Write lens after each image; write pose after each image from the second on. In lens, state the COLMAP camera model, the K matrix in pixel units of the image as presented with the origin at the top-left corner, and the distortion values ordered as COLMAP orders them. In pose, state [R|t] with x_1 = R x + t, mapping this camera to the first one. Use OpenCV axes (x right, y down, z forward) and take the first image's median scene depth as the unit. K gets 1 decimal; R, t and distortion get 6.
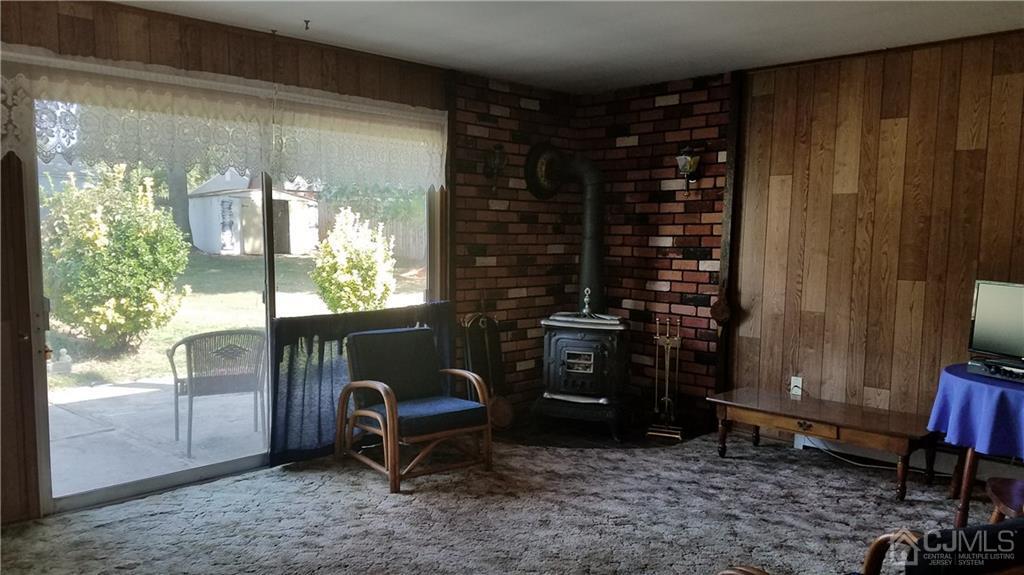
lens RADIAL K [[763.3, 0, 499.0], [0, 763.3, 311.1], [0, 0, 1]] dist [0.201353, -0.436167]
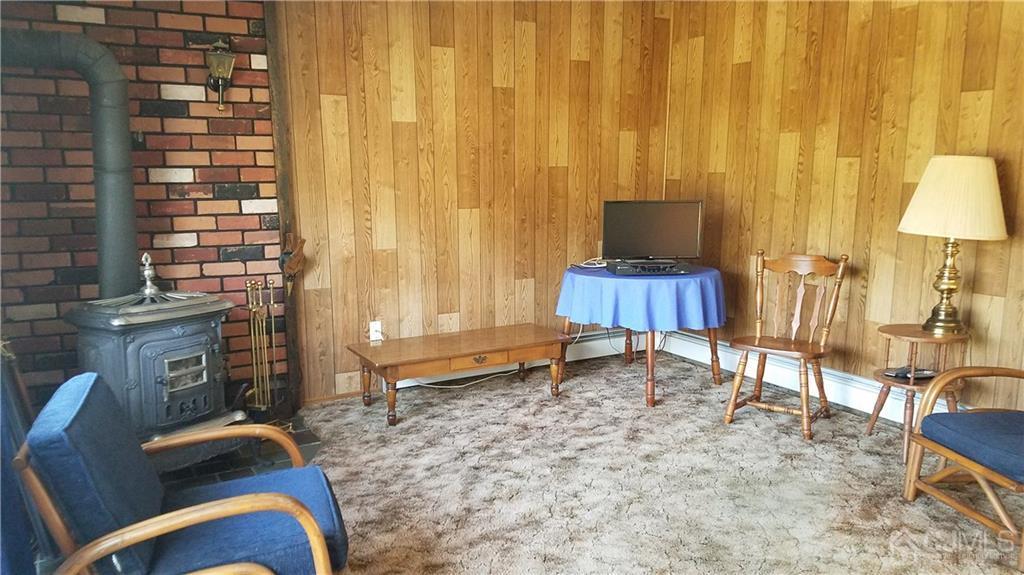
lens RADIAL K [[763.3, 0, 499.0], [0, 763.3, 311.1], [0, 0, 1]] dist [0.201353, -0.436167]
pose [[0.250527, -0.186140, 0.950046, -0.470494], [0.104164, 0.980828, 0.164703, -0.066109], [-0.962489, 0.057698, 0.265113, 0.642844]]
